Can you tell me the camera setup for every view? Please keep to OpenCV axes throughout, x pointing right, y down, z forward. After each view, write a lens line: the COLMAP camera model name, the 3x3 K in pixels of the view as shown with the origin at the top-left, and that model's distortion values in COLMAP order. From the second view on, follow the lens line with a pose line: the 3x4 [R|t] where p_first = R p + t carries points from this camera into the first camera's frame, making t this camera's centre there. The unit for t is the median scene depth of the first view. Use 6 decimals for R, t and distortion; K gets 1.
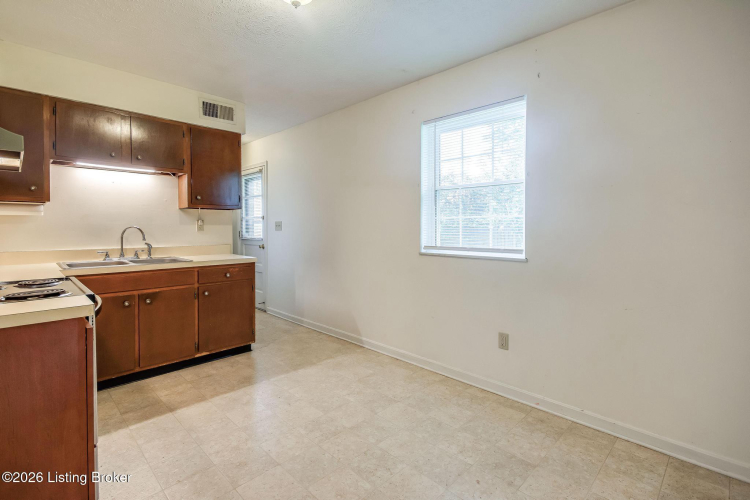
lens RADIAL K [[300.2, 0, 328.6], [0, 300.2, 233.9], [0, 0, 1]] dist [0.017332, 0.000097]
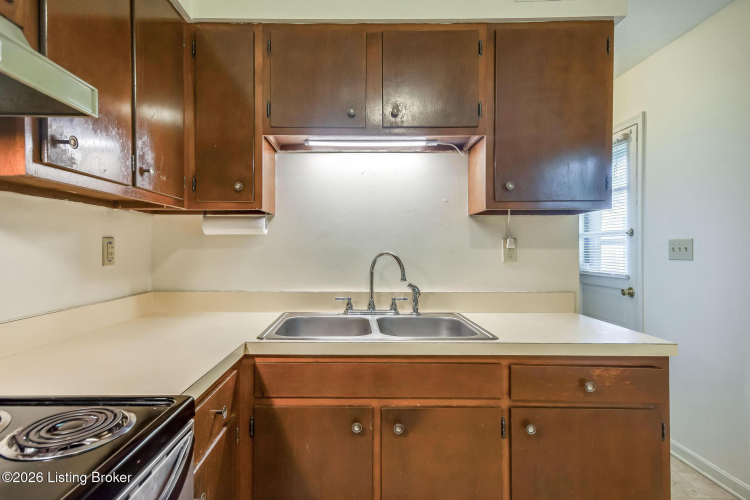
lens RADIAL K [[428.0, 0, 372.7], [0, 428.0, 249.3], [0, 0, 1]] dist [0.030376, 0.001636]
pose [[0.769574, -0.002135, -0.638555, -0.196077], [-0.014437, 0.999681, -0.020741, -0.014194], [0.638395, 0.025181, 0.769297, 0.416255]]
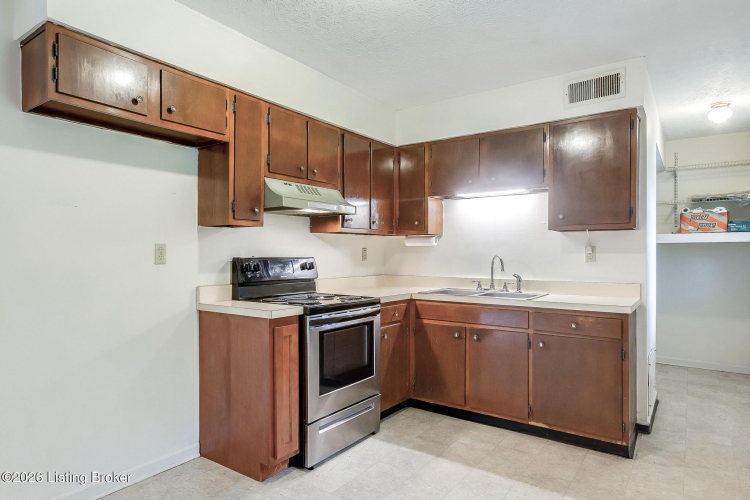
lens RADIAL K [[402.5, 0, 391.0], [0, 402.5, 258.2], [0, 0, 1]] dist [-0.000315, 0.002880]
pose [[0.355308, 0.007321, -0.934721, 0.363603], [-0.024281, 0.999704, -0.001399, -0.006478], [0.934434, 0.023193, 0.355381, 0.269458]]
